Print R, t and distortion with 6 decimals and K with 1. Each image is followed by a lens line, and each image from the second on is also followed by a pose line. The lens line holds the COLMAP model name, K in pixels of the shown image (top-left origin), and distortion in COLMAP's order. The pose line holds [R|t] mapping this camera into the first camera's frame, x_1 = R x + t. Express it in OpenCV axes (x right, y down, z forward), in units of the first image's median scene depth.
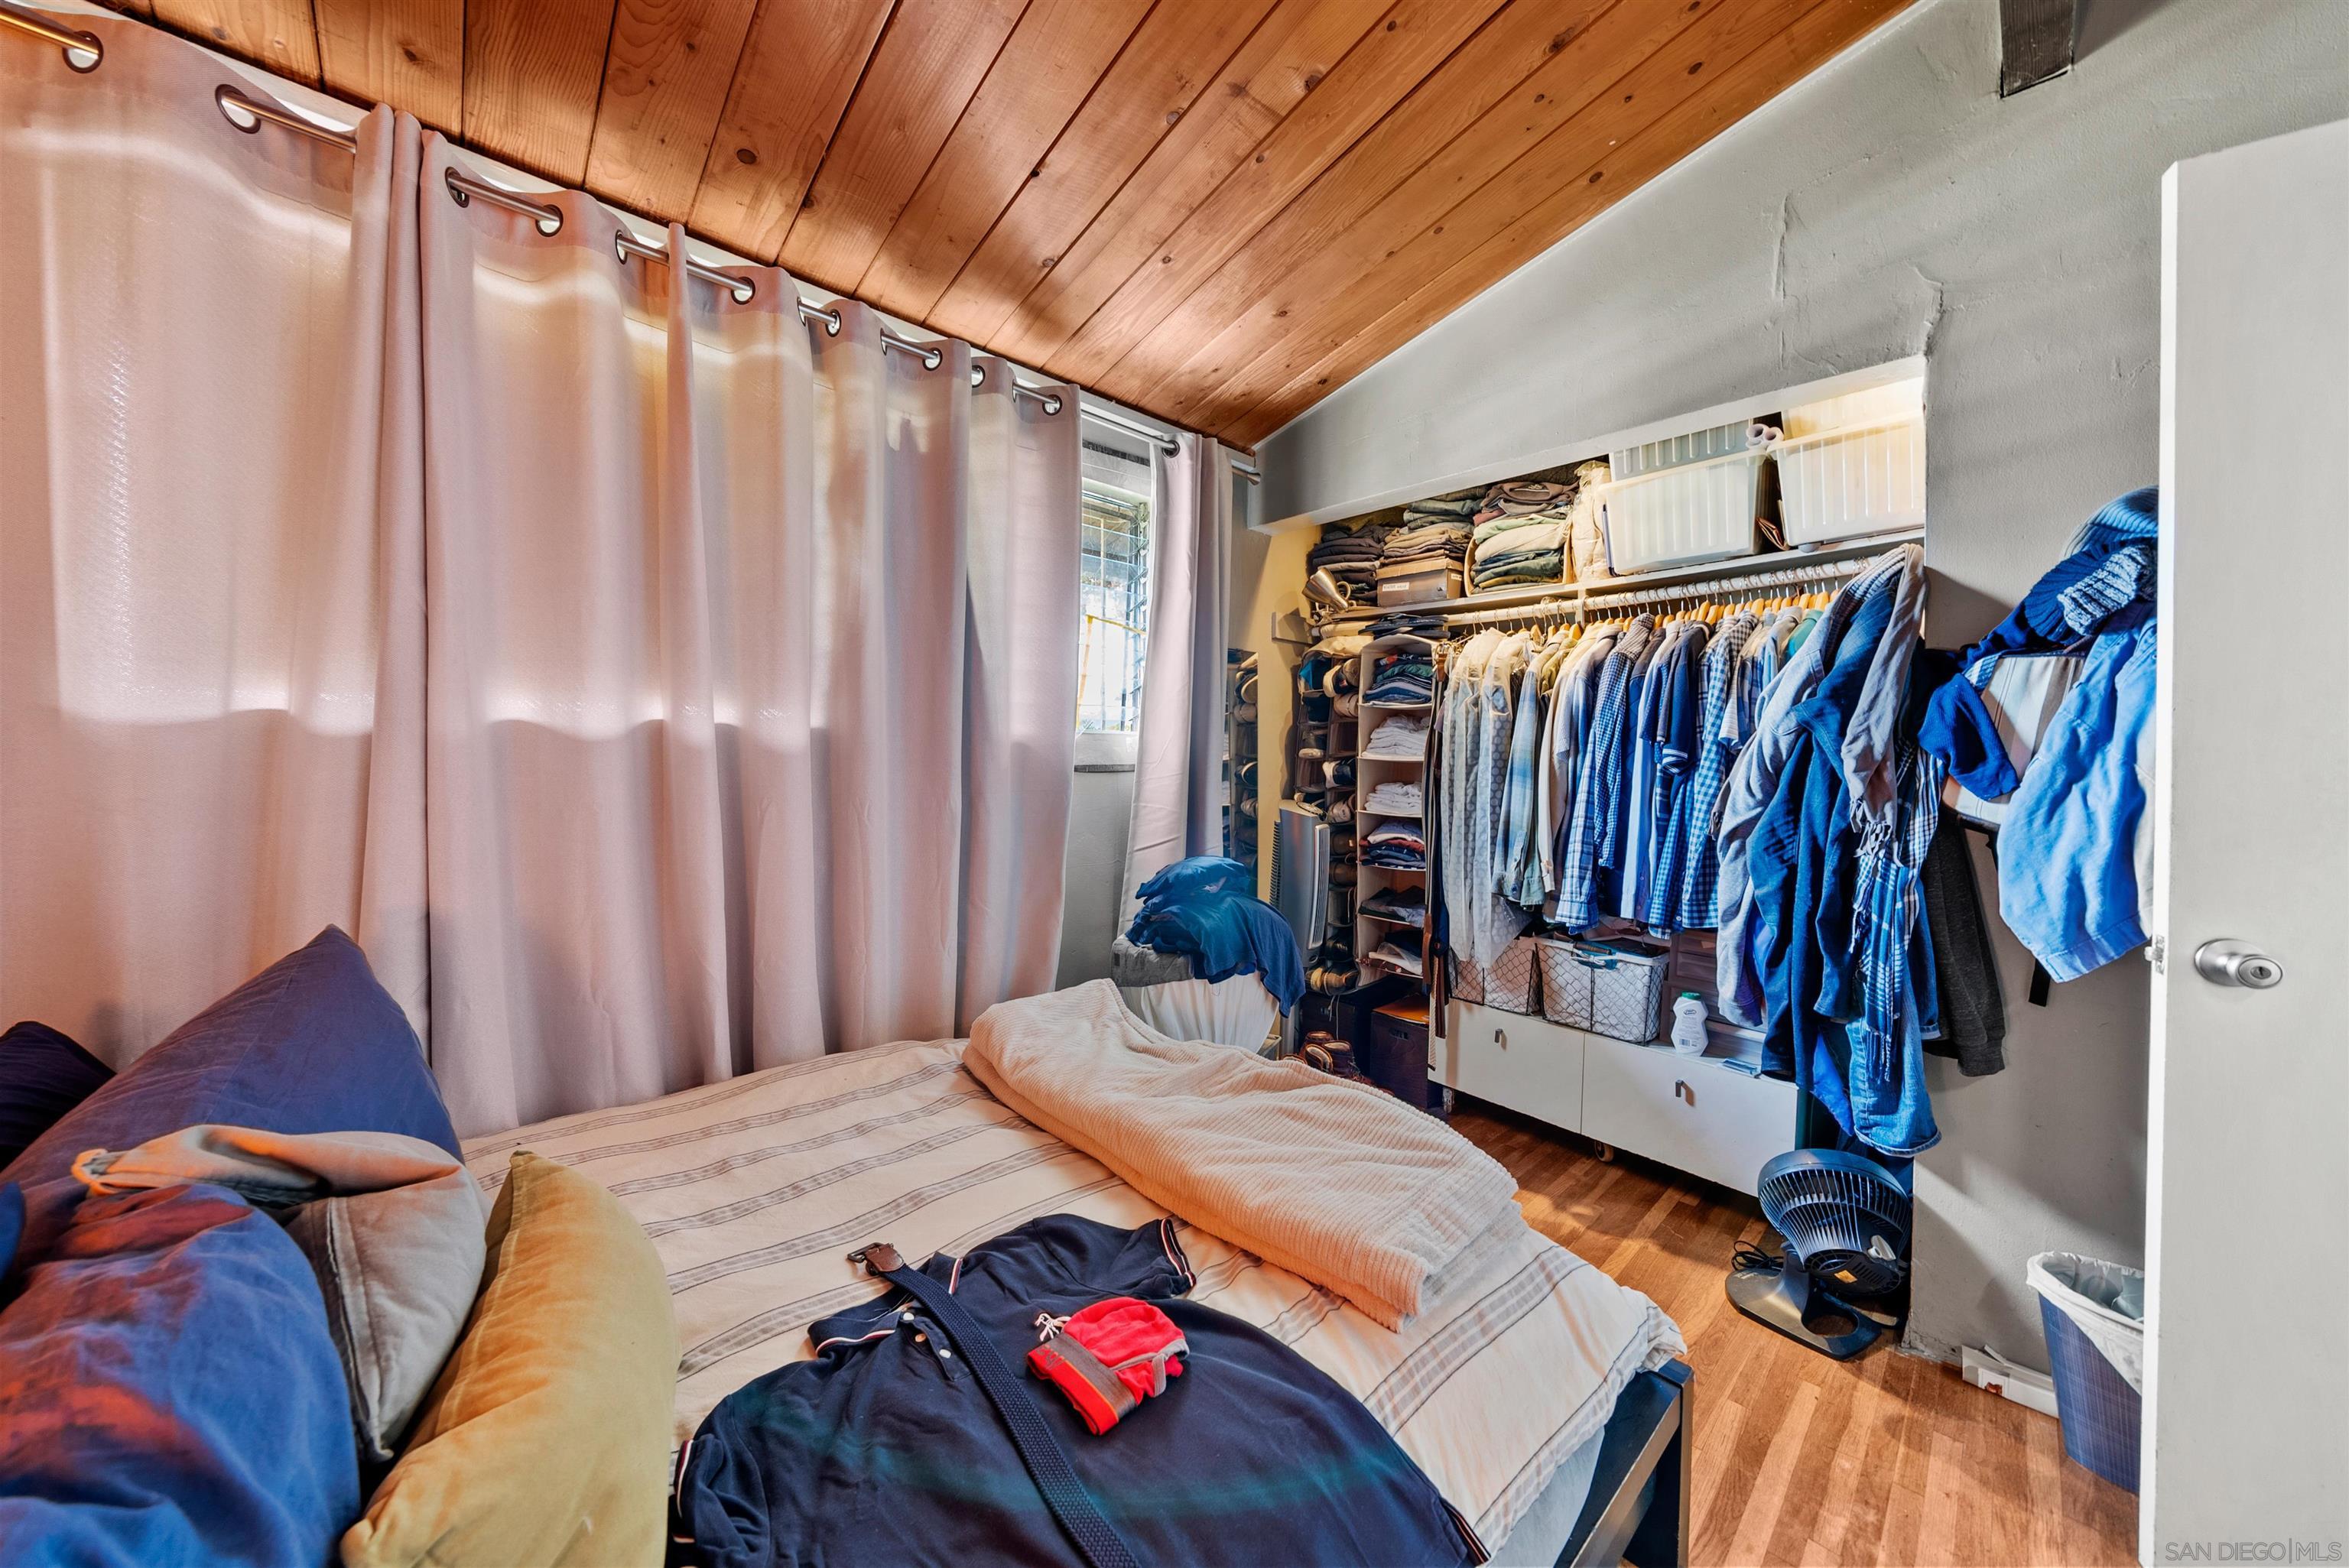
lens RADIAL K [[823.1, 0, 1178.5], [0, 823.1, 763.0], [0, 0, 1]] dist [0.000299, -0.000024]
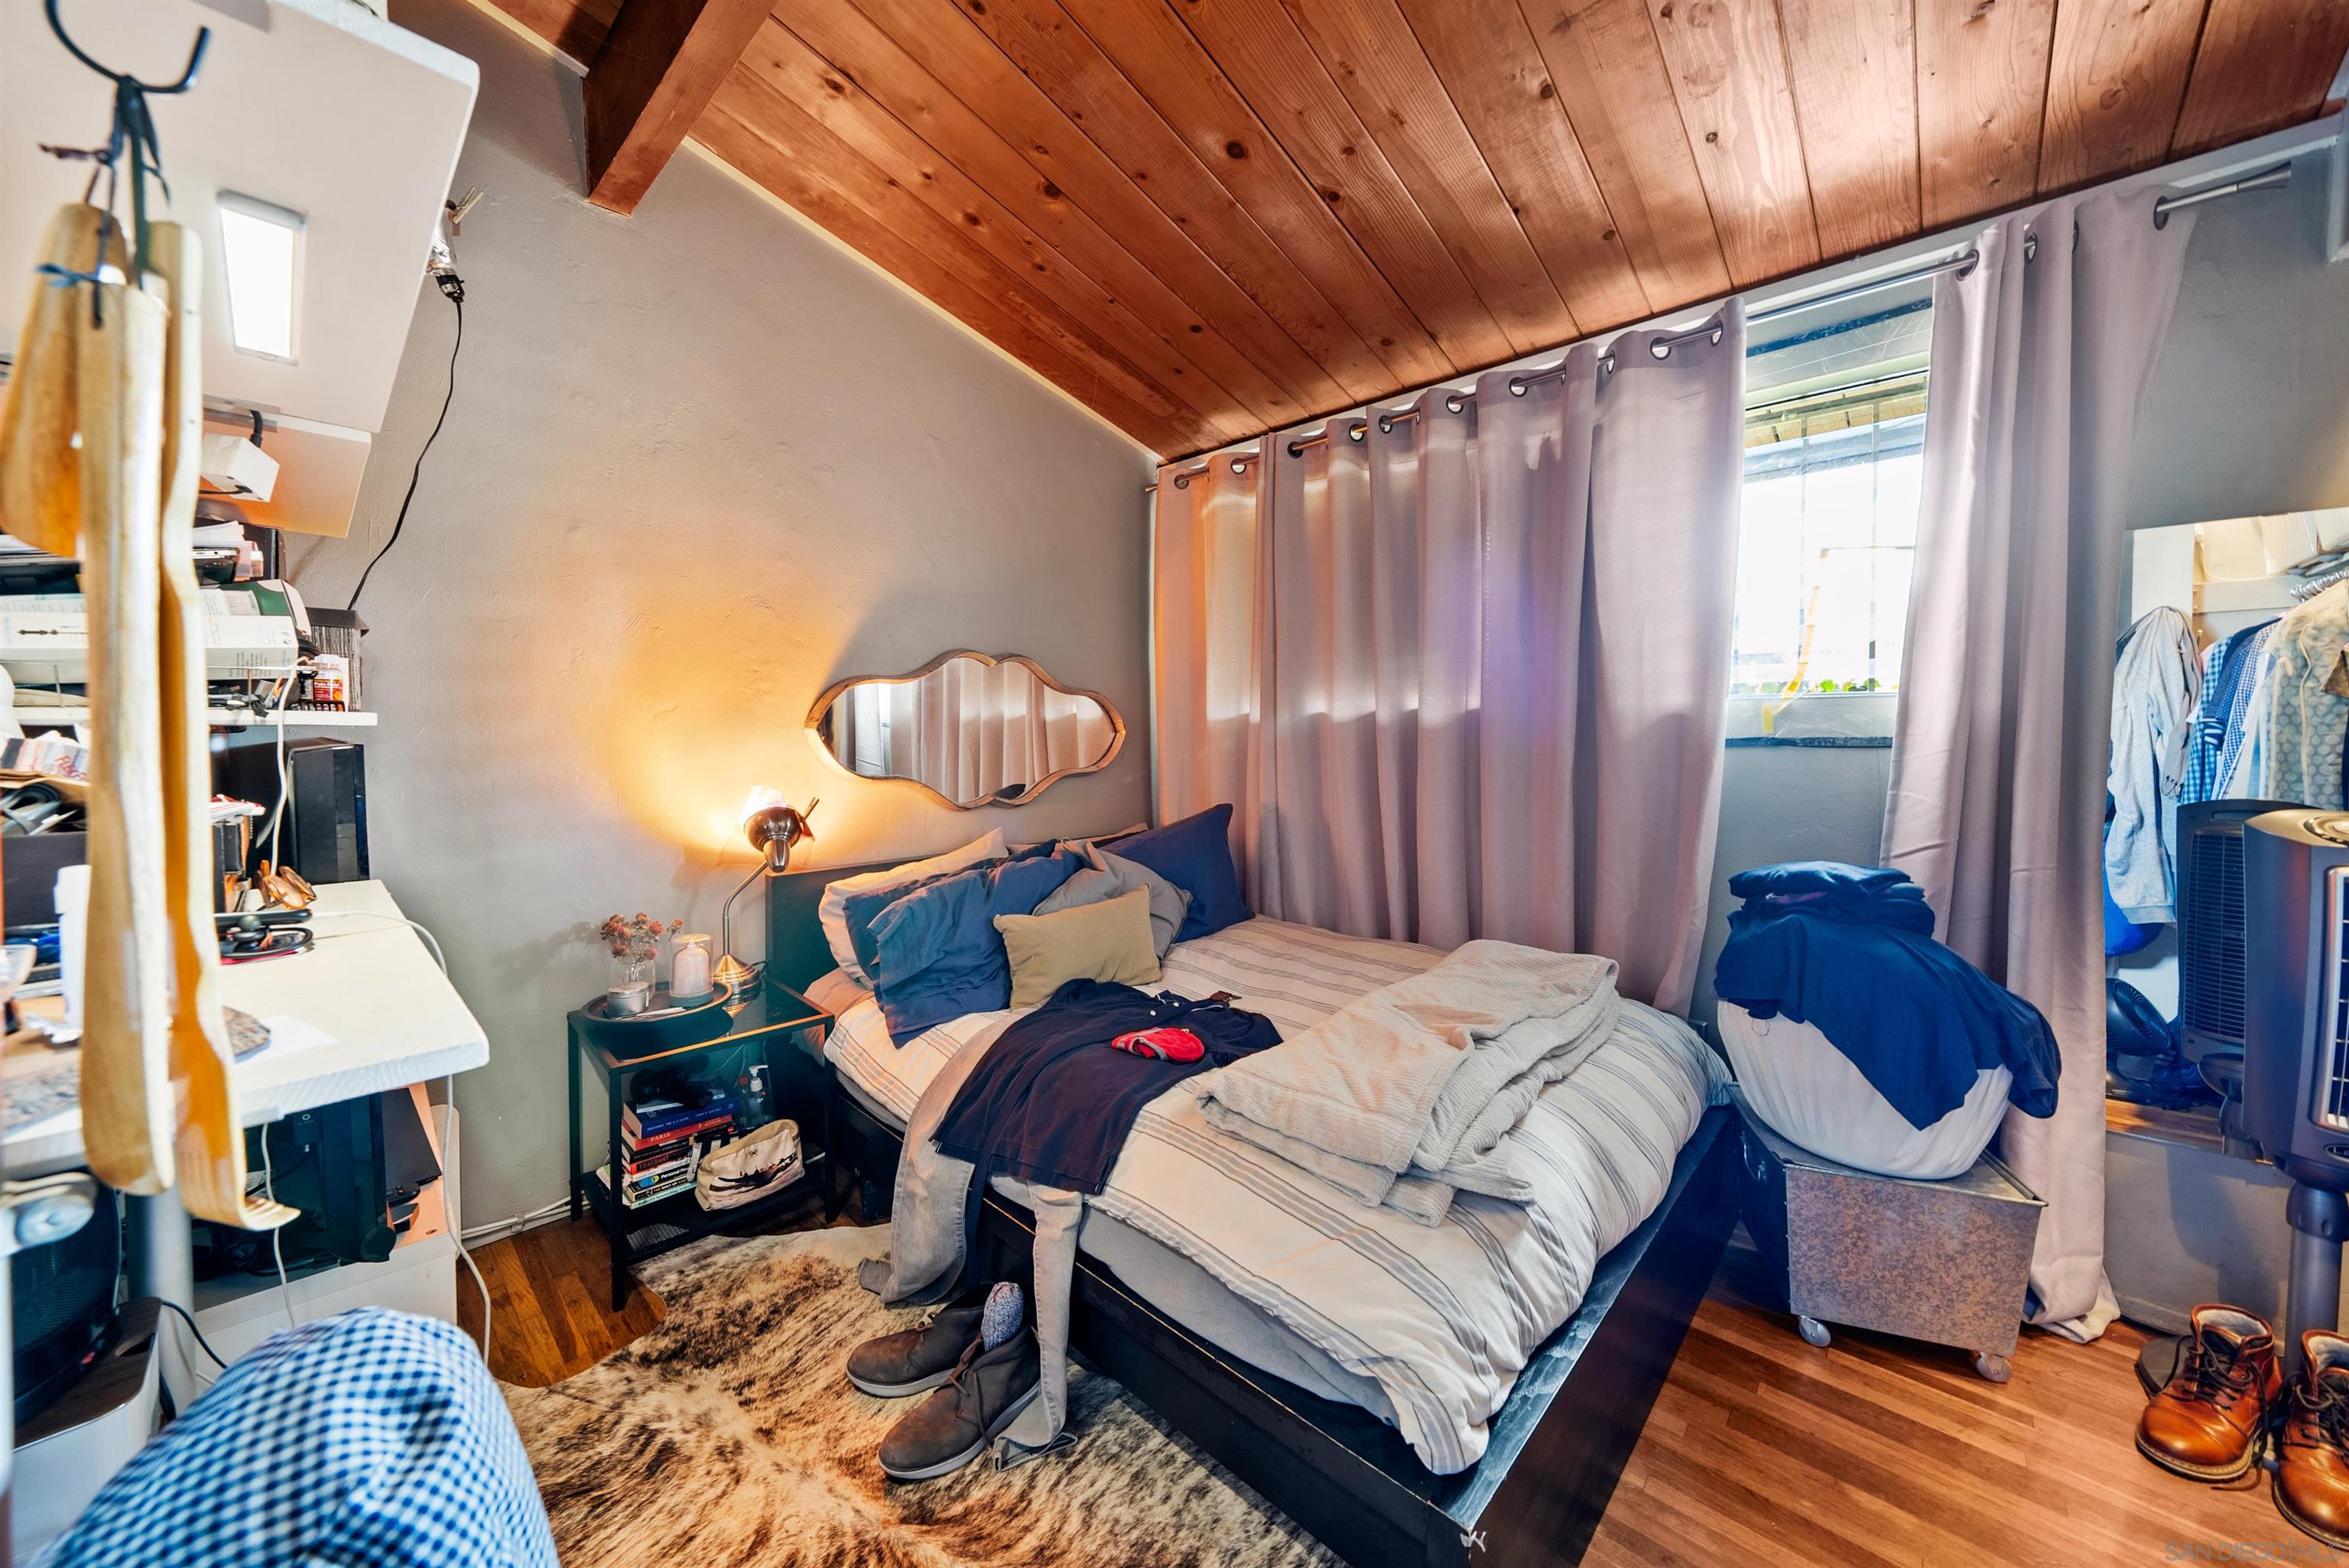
lens RADIAL K [[823.1, 0, 1178.5], [0, 823.1, 763.0], [0, 0, 1]] dist [0.000299, -0.000024]
pose [[0.063500, 0.033005, -0.997436, 0.870830], [-0.001595, 0.999455, 0.032971, 0.000274], [0.997981, -0.000503, 0.063518, 0.449790]]
